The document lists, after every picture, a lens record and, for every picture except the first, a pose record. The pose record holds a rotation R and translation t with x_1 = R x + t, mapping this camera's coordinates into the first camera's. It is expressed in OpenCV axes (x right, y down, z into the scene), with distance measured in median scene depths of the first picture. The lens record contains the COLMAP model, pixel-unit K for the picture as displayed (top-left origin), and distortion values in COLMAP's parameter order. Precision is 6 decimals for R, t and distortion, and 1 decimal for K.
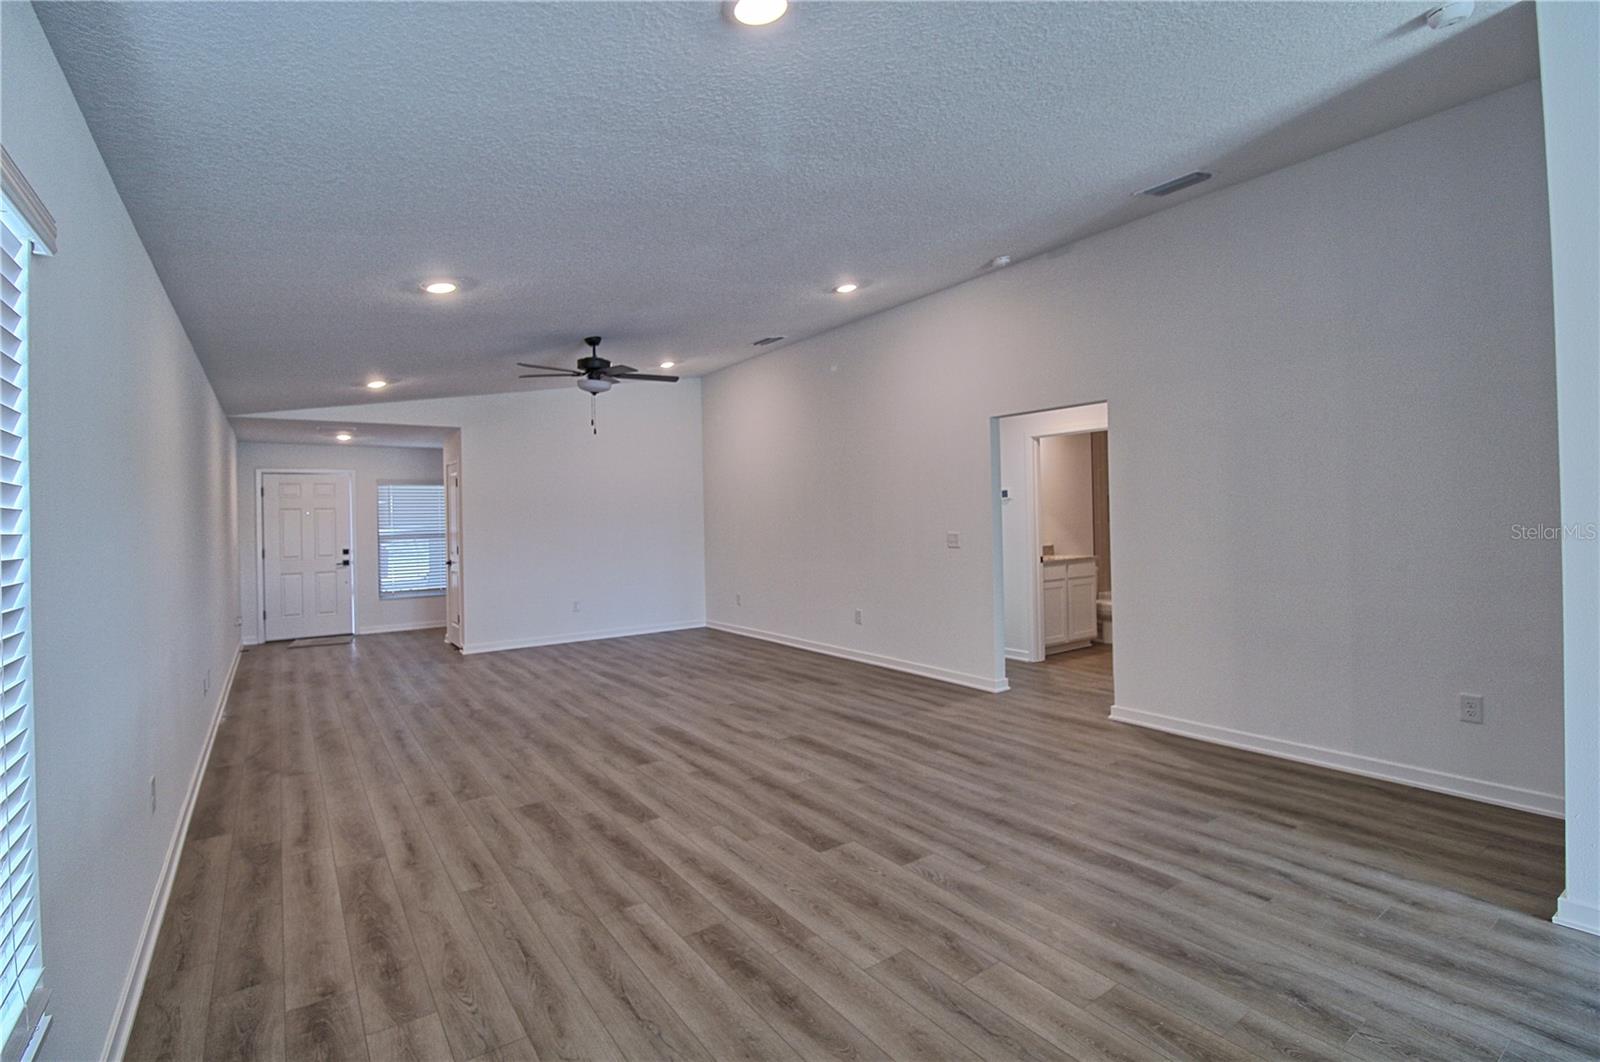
lens RADIAL K [[743.7, 0, 814.5], [0, 743.7, 487.0], [0, 0, 1]] dist [-0.016480, -0.001403]
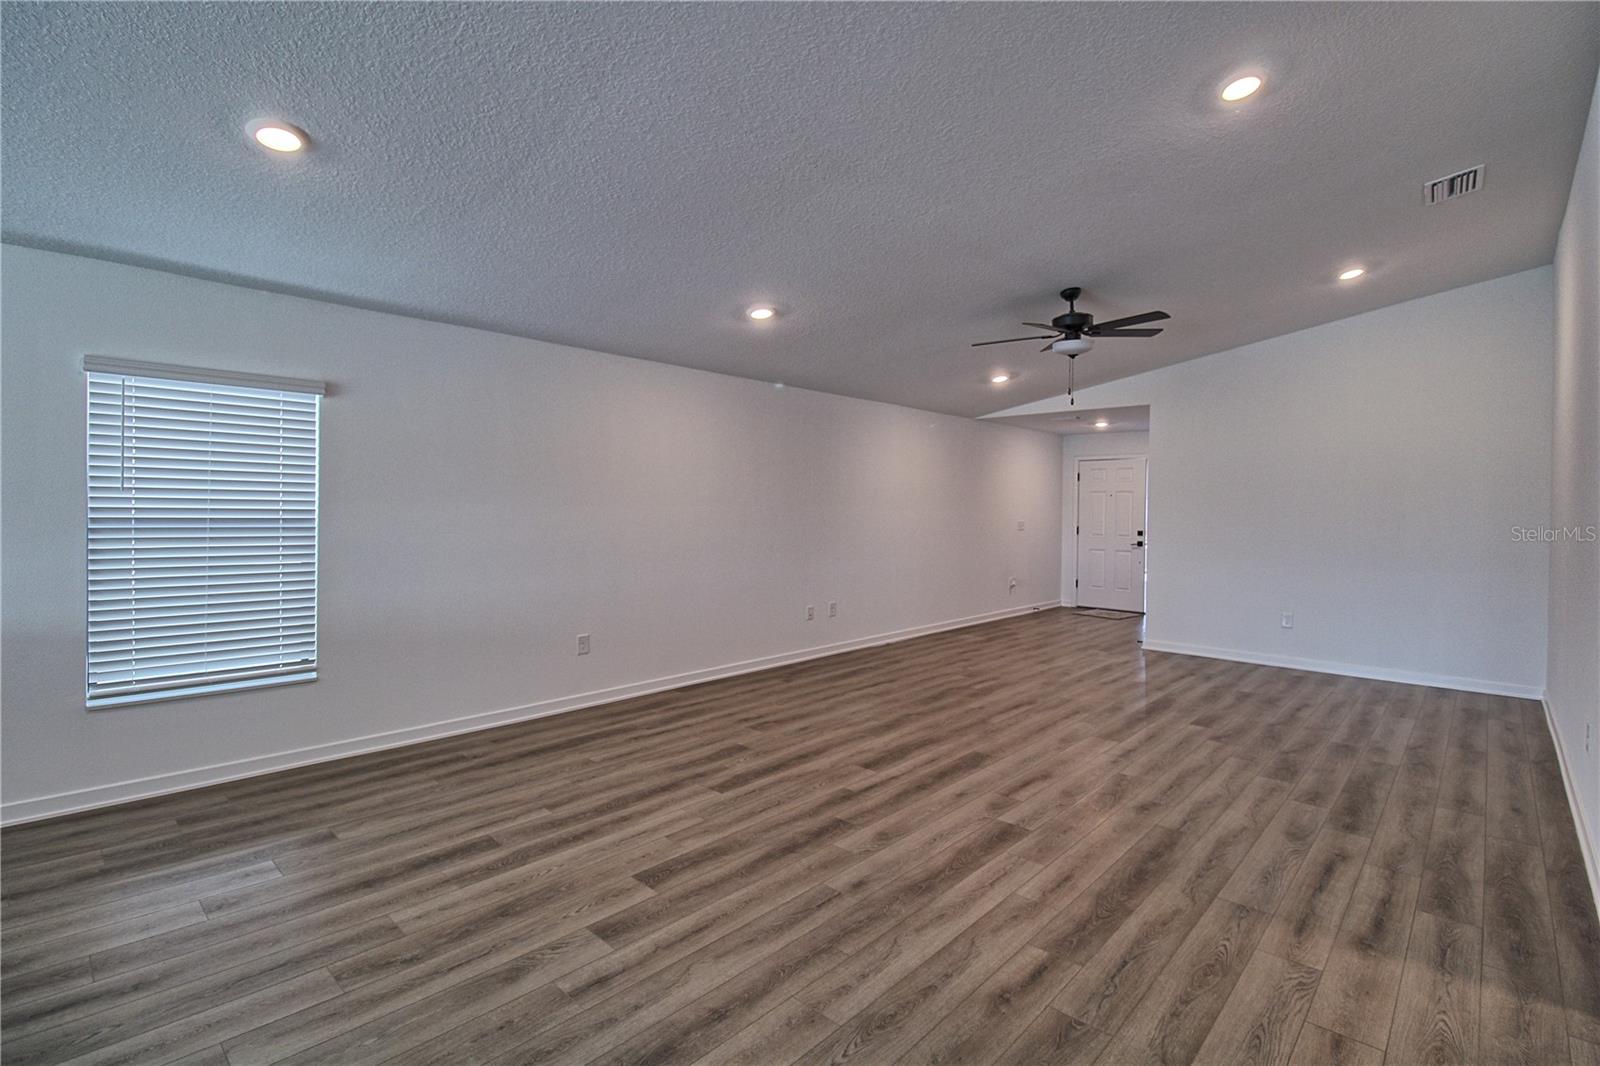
lens RADIAL K [[743.7, 0, 804.2], [0, 743.7, 519.4], [0, 0, 1]] dist [-0.016480, -0.001403]
pose [[0.201457, 0.047380, -0.978351, 0.730960], [0.019538, 0.998436, 0.052376, 0.011036], [0.979302, -0.029667, 0.200216, 0.829228]]
